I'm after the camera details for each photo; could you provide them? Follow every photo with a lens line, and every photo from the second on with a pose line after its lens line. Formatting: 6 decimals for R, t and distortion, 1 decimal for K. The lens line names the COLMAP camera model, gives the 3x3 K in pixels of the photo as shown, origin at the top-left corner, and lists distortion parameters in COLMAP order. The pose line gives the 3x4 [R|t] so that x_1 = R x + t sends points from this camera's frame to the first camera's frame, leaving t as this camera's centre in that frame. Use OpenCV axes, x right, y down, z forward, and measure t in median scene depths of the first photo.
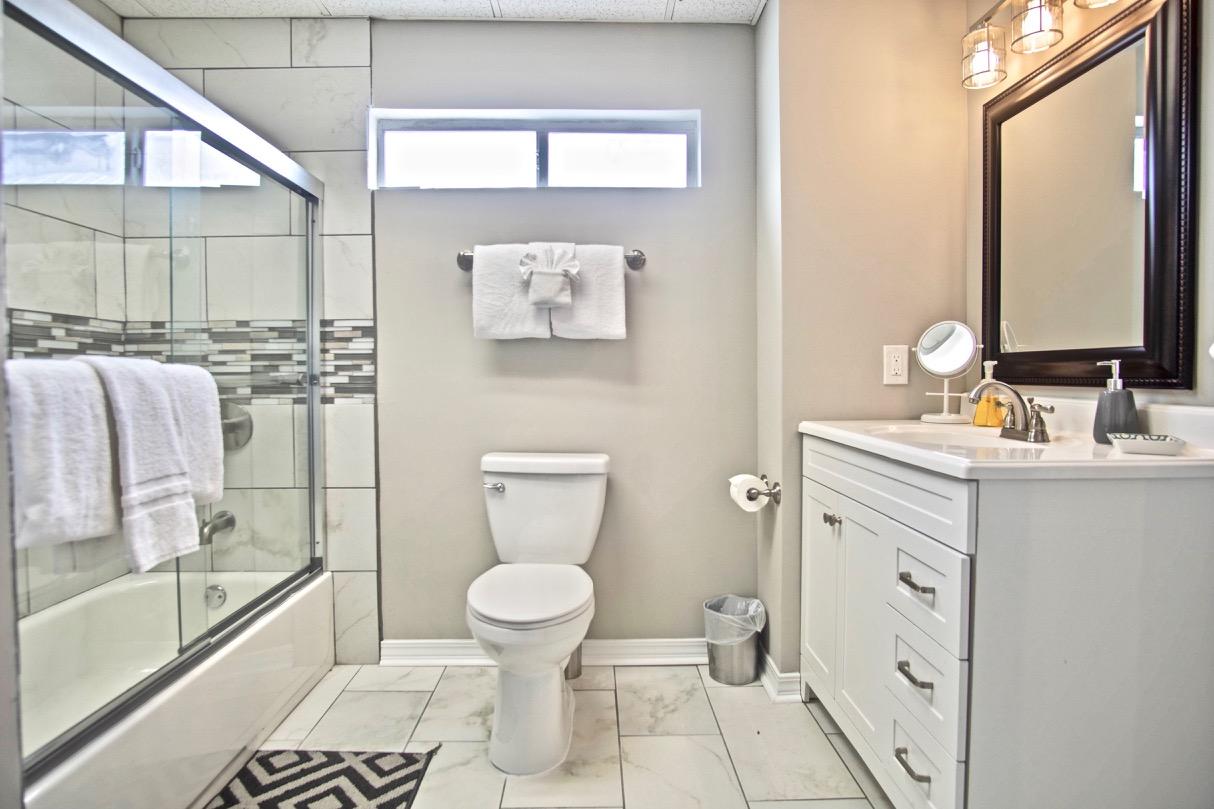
lens RADIAL K [[653.1, 0, 603.2], [0, 653.1, 393.4], [0, 0, 1]] dist [-0.038501, 0.013488]
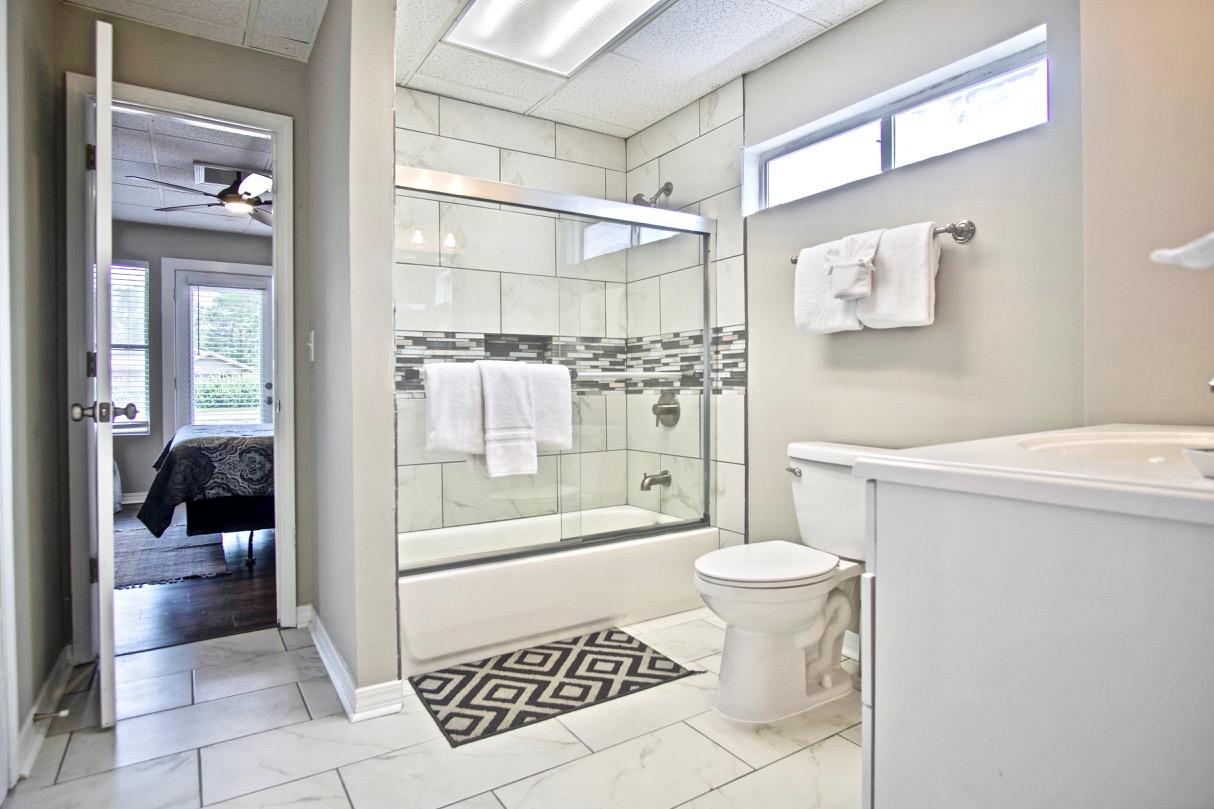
lens RADIAL K [[653.1, 0, 603.2], [0, 653.1, 393.4], [0, 0, 1]] dist [-0.038501, 0.013488]
pose [[0.519168, 0.009564, -0.854619, 0.547138], [-0.016063, 0.999870, 0.001432, 0.016527], [0.854522, 0.012984, 0.519254, 0.153496]]
